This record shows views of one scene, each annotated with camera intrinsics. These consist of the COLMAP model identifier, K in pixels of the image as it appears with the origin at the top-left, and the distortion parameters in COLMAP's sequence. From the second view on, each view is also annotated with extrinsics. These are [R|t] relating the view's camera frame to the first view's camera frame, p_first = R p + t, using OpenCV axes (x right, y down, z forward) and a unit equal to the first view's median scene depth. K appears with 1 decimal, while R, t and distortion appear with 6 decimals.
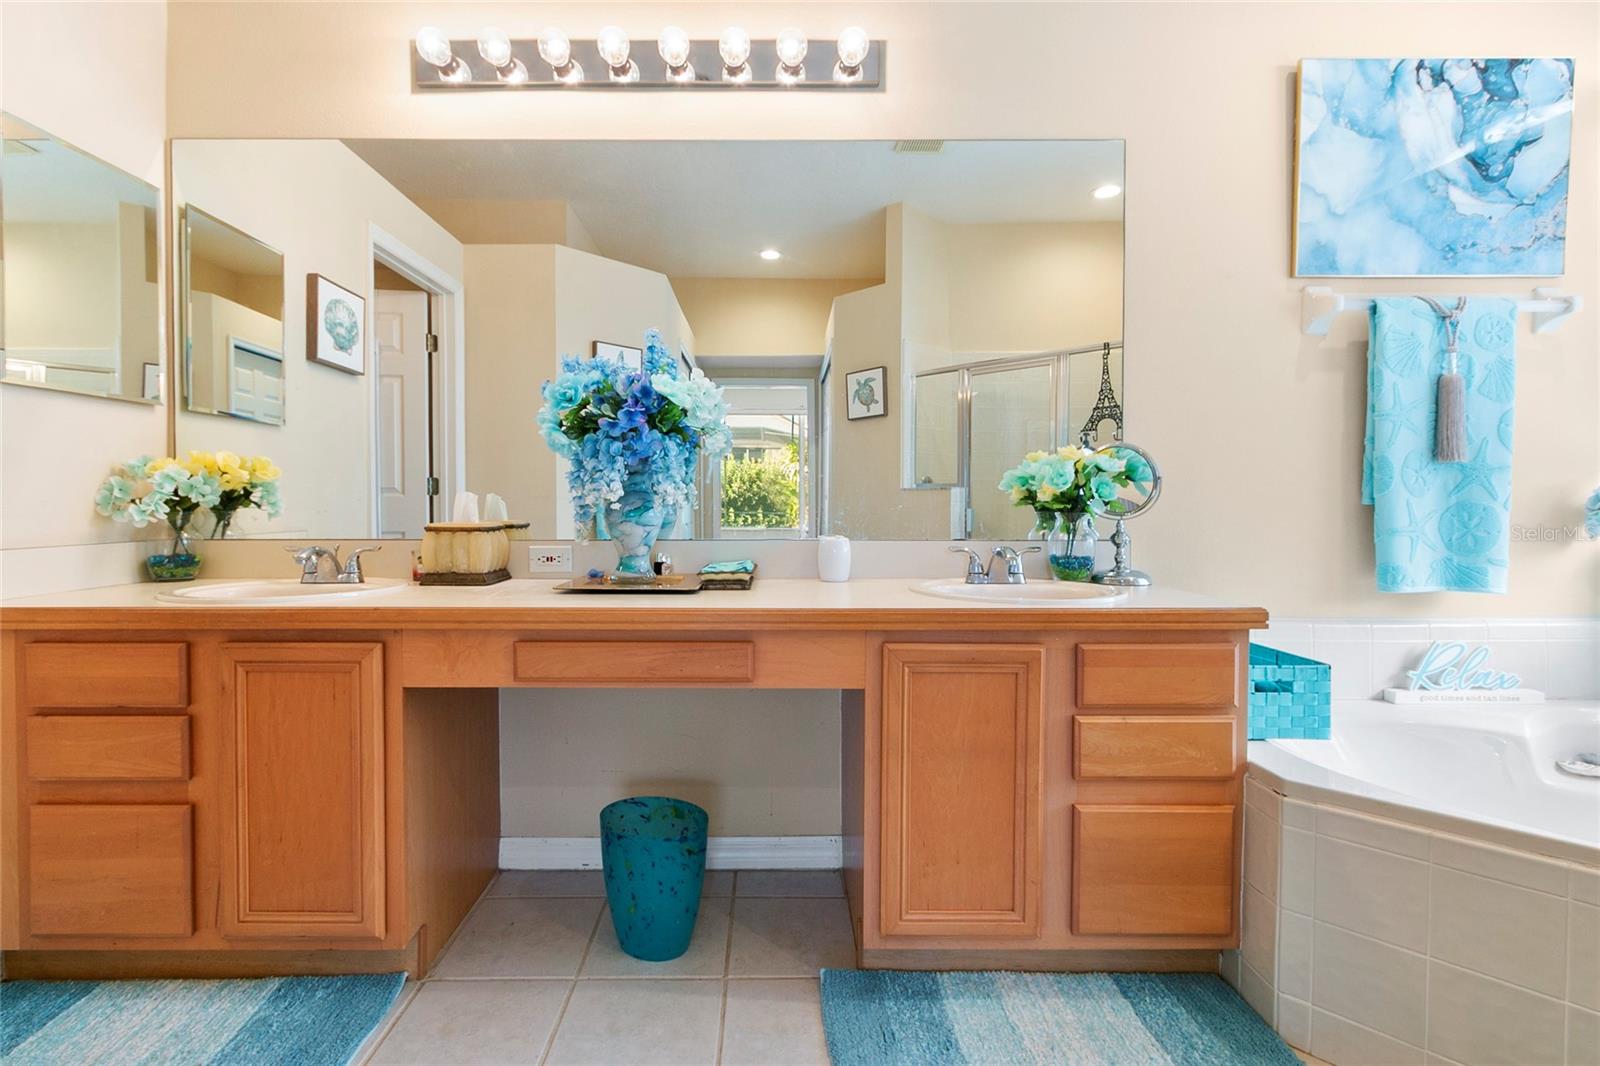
lens RADIAL K [[728.1, 0, 792.9], [0, 728.1, 518.8], [0, 0, 1]] dist [0.000235, 0.000206]
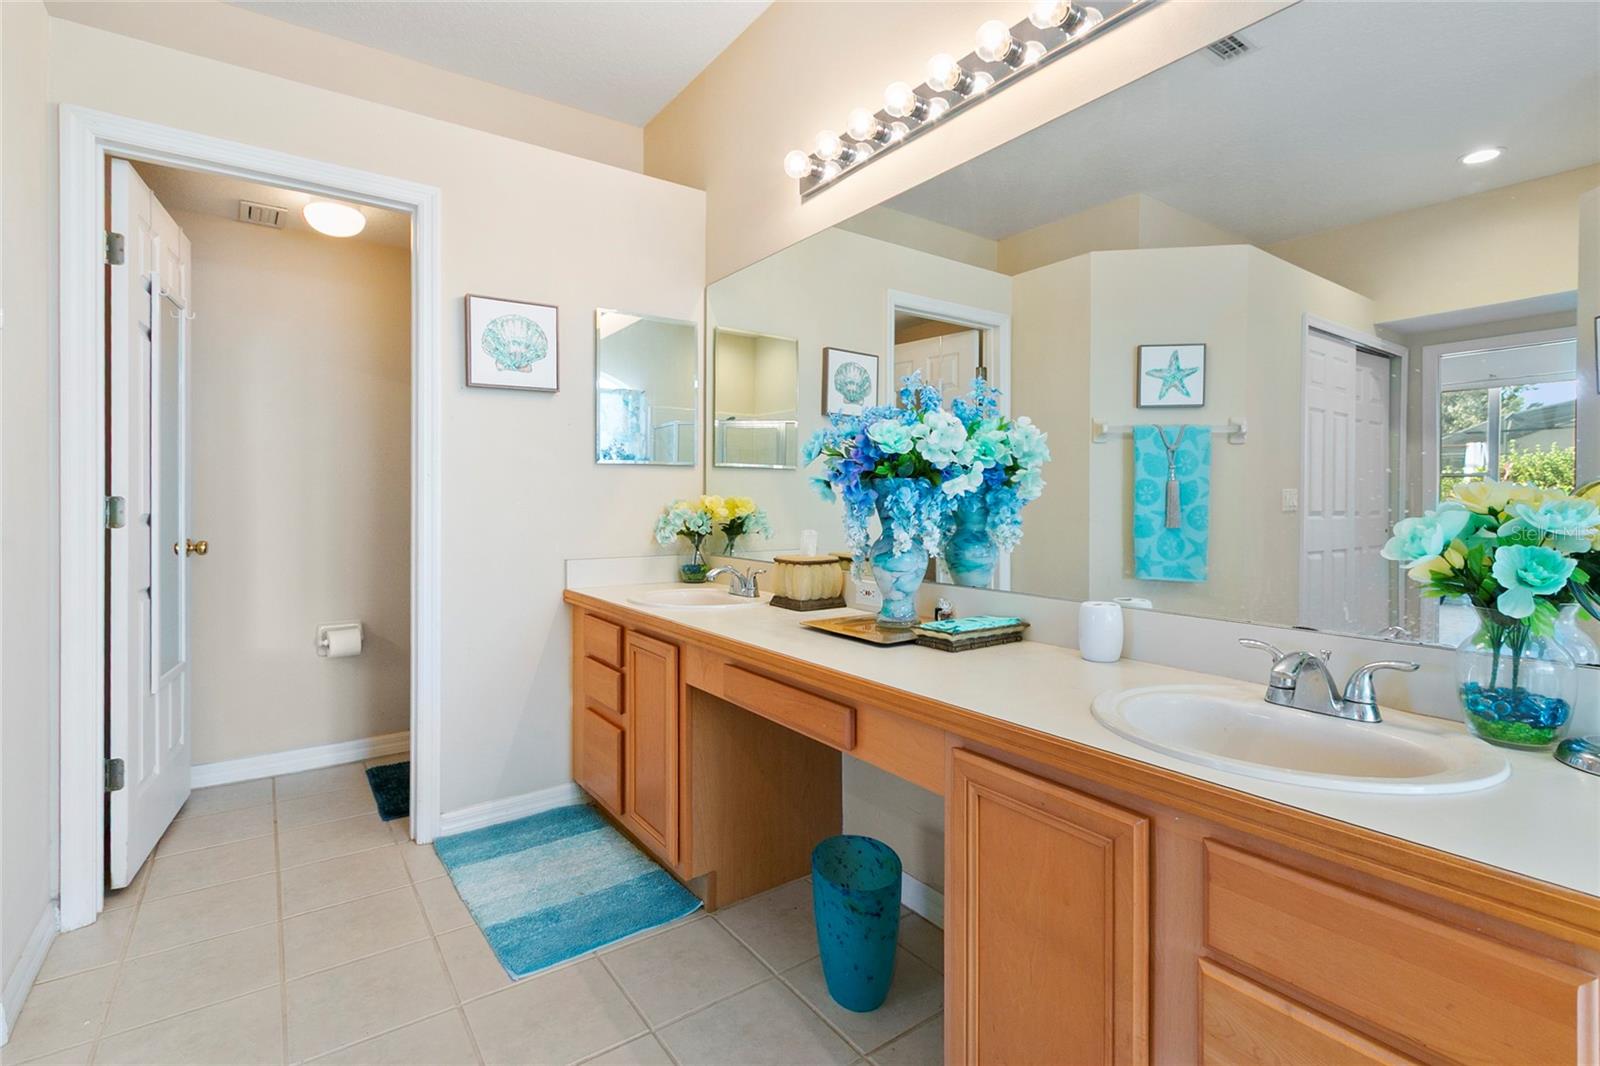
lens RADIAL K [[749.2, 0, 799.0], [0, 749.2, 499.3], [0, 0, 1]] dist [-0.000762, -0.000006]
pose [[0.574246, 0.000755, -0.818682, 0.541748], [-0.019994, 0.999714, -0.013103, -0.070164], [0.818438, 0.023893, 0.574097, 0.283741]]
